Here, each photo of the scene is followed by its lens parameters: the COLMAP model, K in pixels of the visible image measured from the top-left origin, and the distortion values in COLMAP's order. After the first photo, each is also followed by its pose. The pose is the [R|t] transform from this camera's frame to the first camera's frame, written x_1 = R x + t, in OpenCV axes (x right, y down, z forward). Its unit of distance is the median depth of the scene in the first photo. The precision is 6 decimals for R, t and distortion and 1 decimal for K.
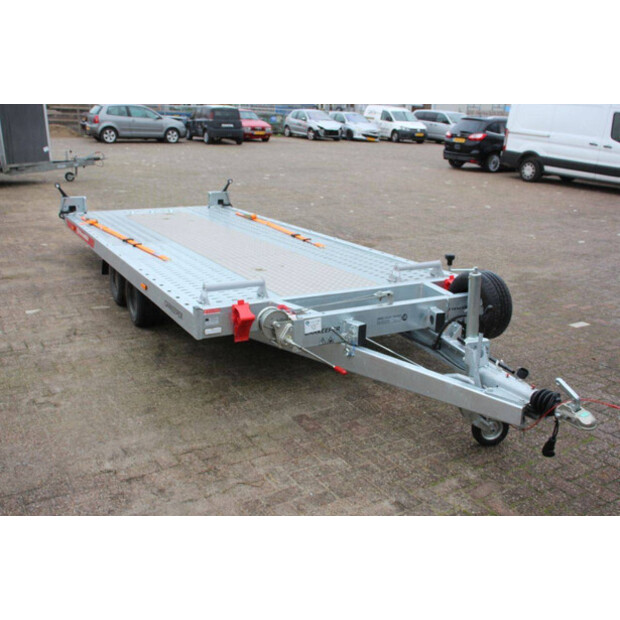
lens RADIAL K [[662.9, 0, 310.0], [0, 662.9, 310.0], [0, 0, 1]] dist [-0.084795, 0.204058]
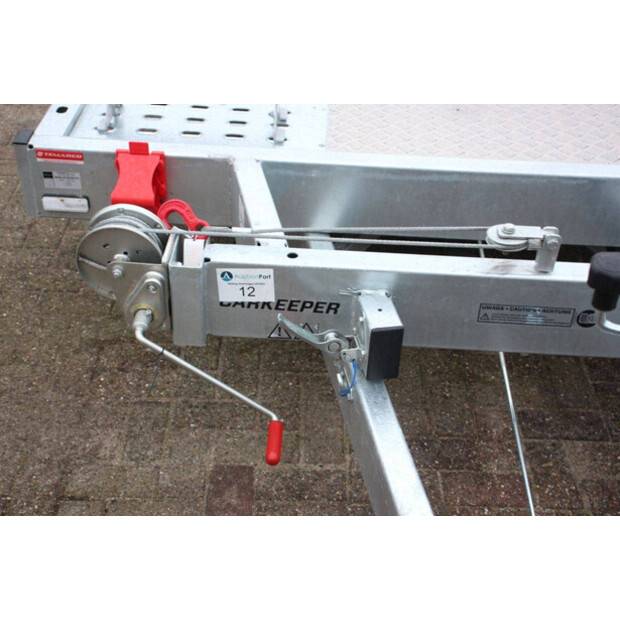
lens RADIAL K [[941.0, 0, 310.0], [0, 941.0, 310.0], [0, 0, 1]] dist [0.135209, 0.014663]
pose [[0.850483, 0.320158, -0.417346, 0.045629], [-0.159018, 0.912798, 0.376181, -0.029056], [0.501390, -0.253570, 0.827230, 0.120770]]
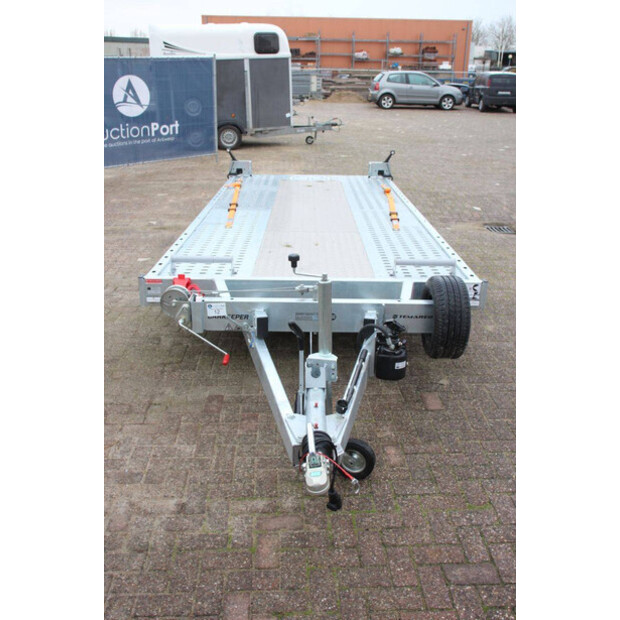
lens RADIAL K [[624.0, 0, 310.0], [0, 624.0, 310.0], [0, 0, 1]] dist [-0.055810, 0.017821]
pose [[0.871199, 0.160205, -0.464055, 0.108763], [-0.128170, 0.986696, 0.100014, -0.016996], [0.473904, -0.027654, 0.880142, 0.048029]]
